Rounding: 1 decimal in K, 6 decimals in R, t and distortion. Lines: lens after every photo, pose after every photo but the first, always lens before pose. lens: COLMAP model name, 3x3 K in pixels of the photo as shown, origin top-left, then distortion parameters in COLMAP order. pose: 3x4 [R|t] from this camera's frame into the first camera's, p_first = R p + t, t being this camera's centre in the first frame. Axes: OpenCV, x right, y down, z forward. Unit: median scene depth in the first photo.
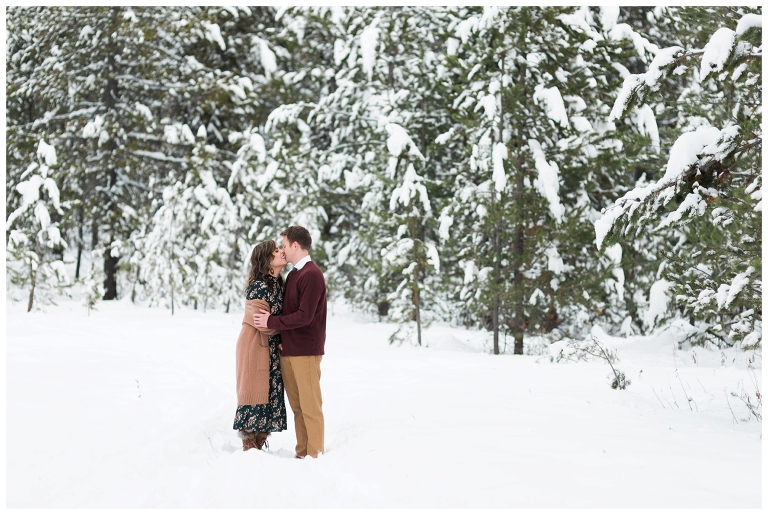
lens RADIAL K [[2007.2, 0, 384.0], [0, 2007.2, 257.5], [0, 0, 1]] dist [-0.005642, -0.017670]
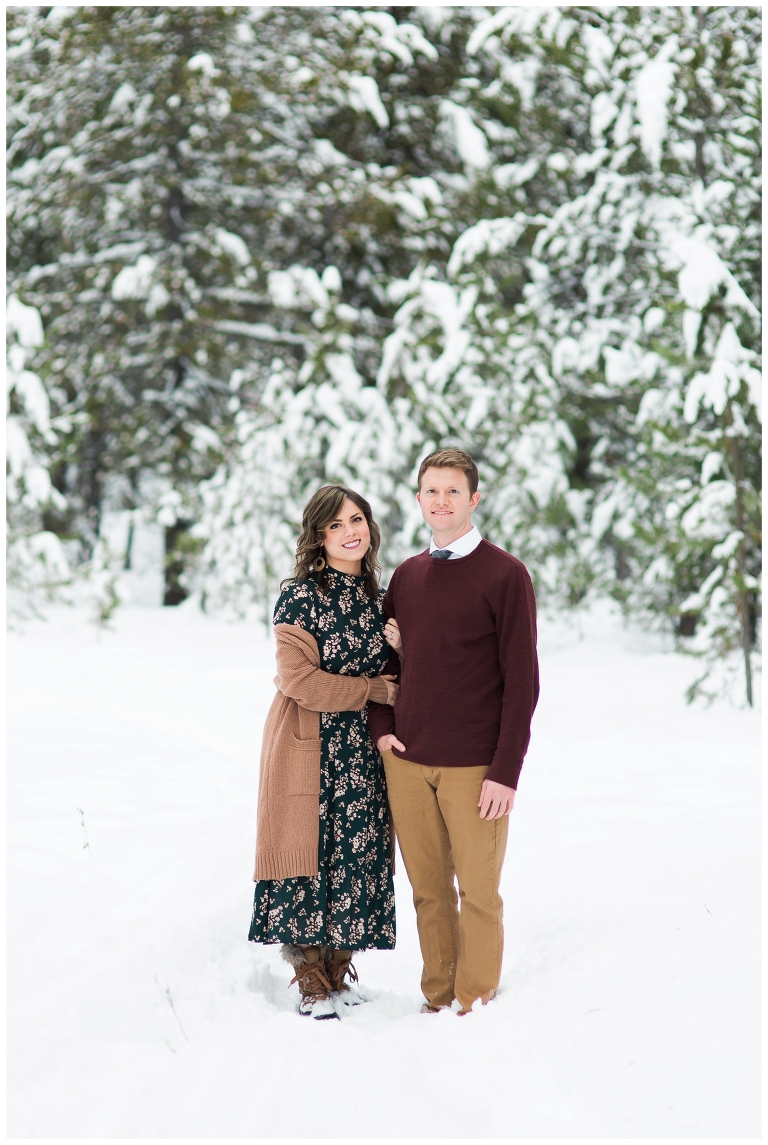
lens RADIAL K [[2992.5, 0, 384.0], [0, 2992.5, 572.5], [0, 0, 1]] dist [-0.005642, -0.017670]
pose [[0.992547, -0.006427, -0.121693, 0.015273], [0.008541, 0.999821, 0.016854, -0.000585], [0.121563, -0.017768, 0.992425, 0.241997]]
